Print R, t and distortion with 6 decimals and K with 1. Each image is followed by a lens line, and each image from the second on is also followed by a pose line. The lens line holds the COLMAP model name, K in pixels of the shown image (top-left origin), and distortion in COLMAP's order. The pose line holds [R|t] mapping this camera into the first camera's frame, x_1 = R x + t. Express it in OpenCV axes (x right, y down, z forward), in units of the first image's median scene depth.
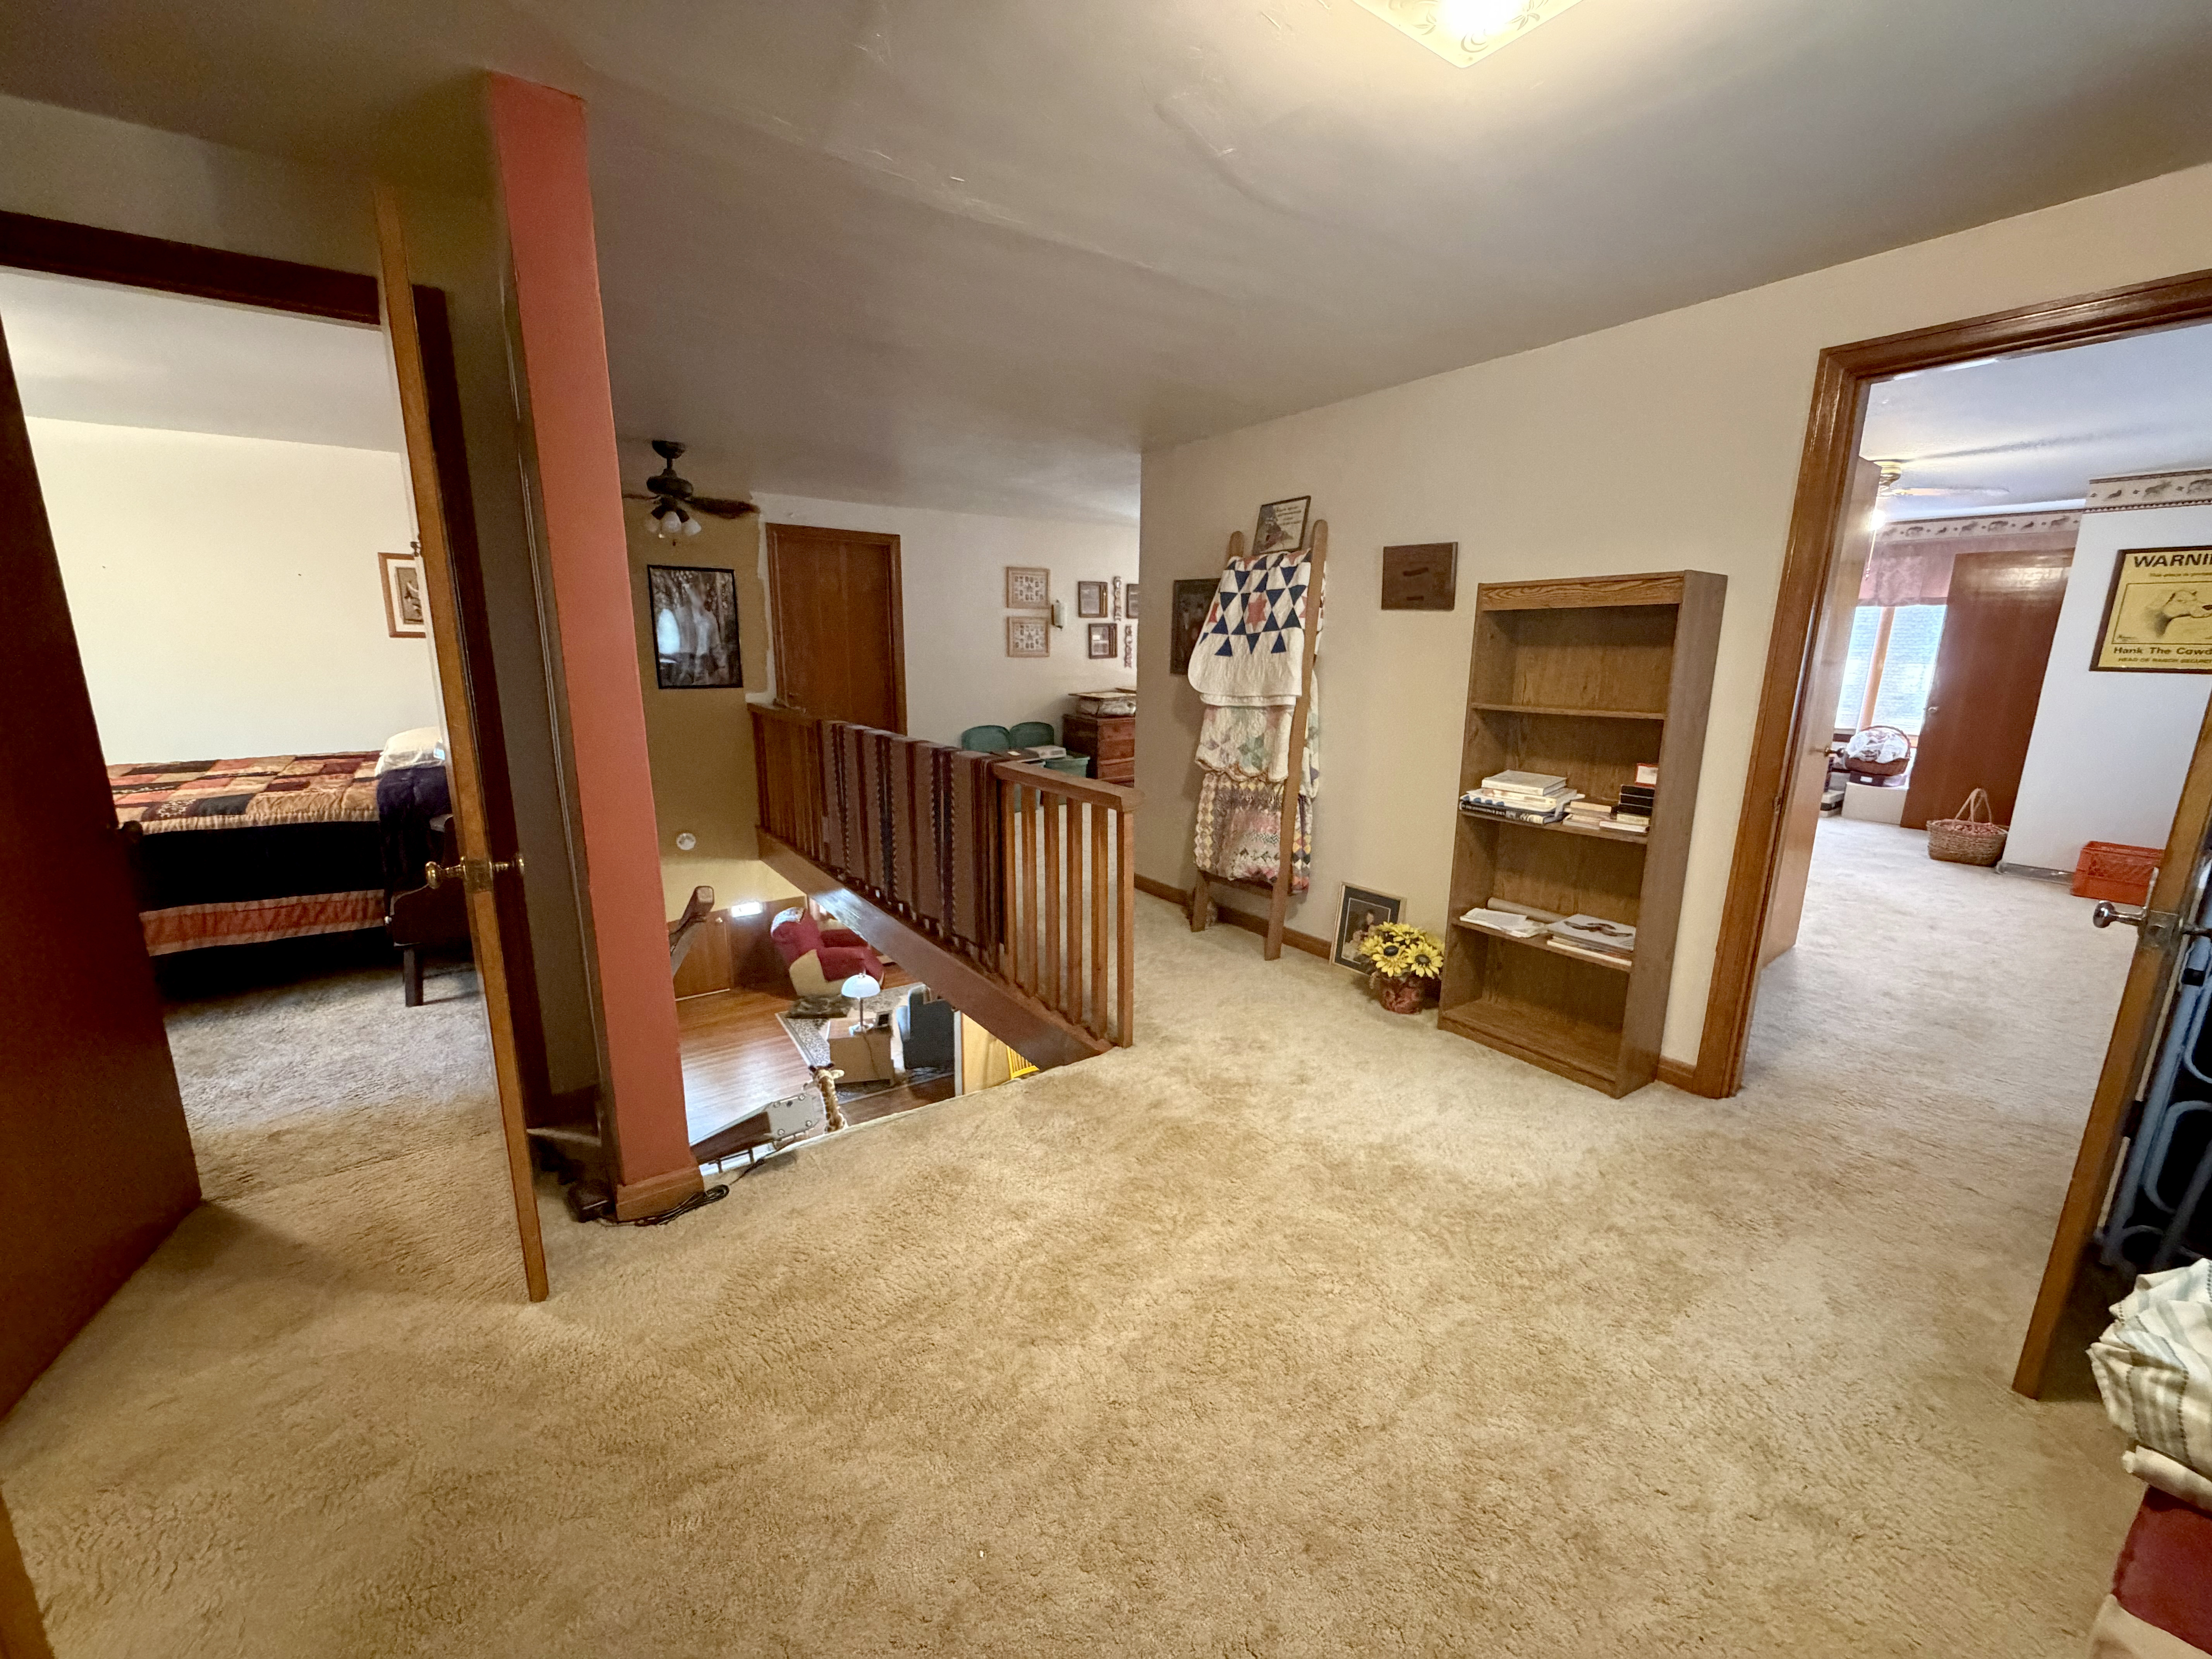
lens RADIAL K [[881.2, 0, 1110.3], [0, 881.2, 832.0], [0, 0, 1]] dist [-0.001887, -0.000223]
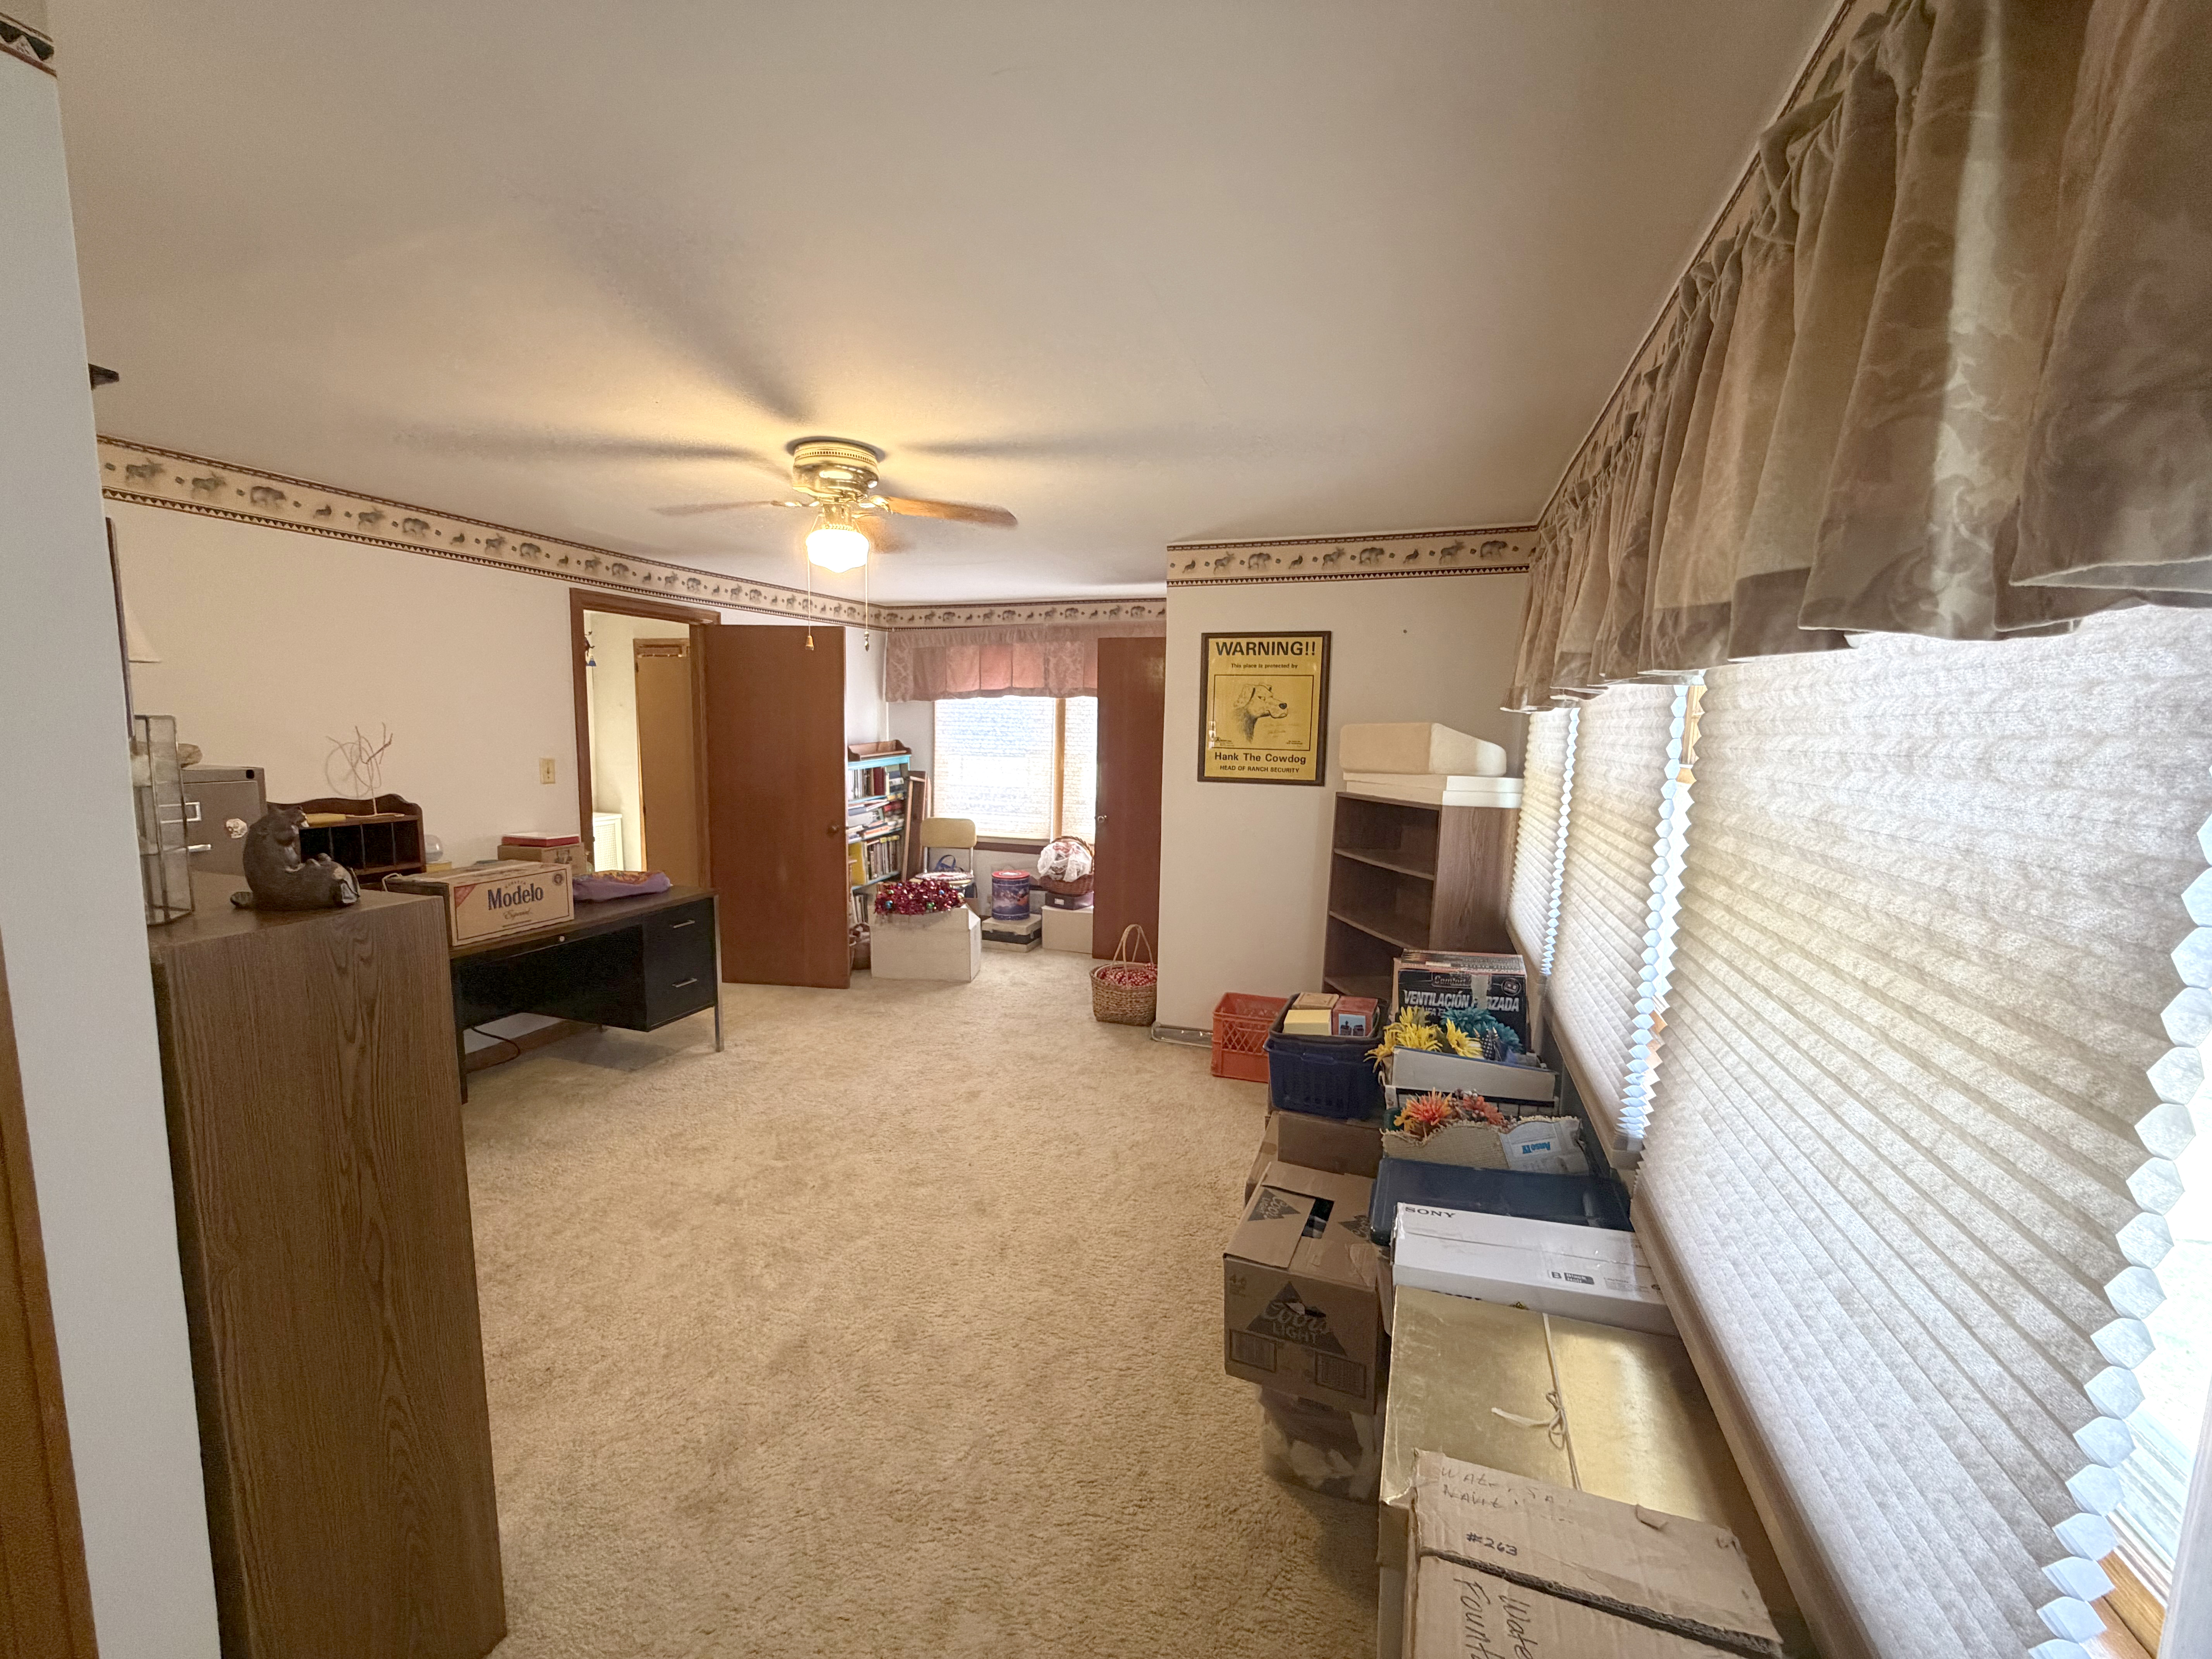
lens RADIAL K [[881.2, 0, 1103.0], [0, 881.2, 832.5], [0, 0, 1]] dist [-0.001887, -0.000223]
pose [[0.814904, -0.067714, 0.575627, 0.453099], [0.118016, 0.991731, -0.050412, -0.083682], [-0.567454, 0.109014, 0.816157, 0.313295]]
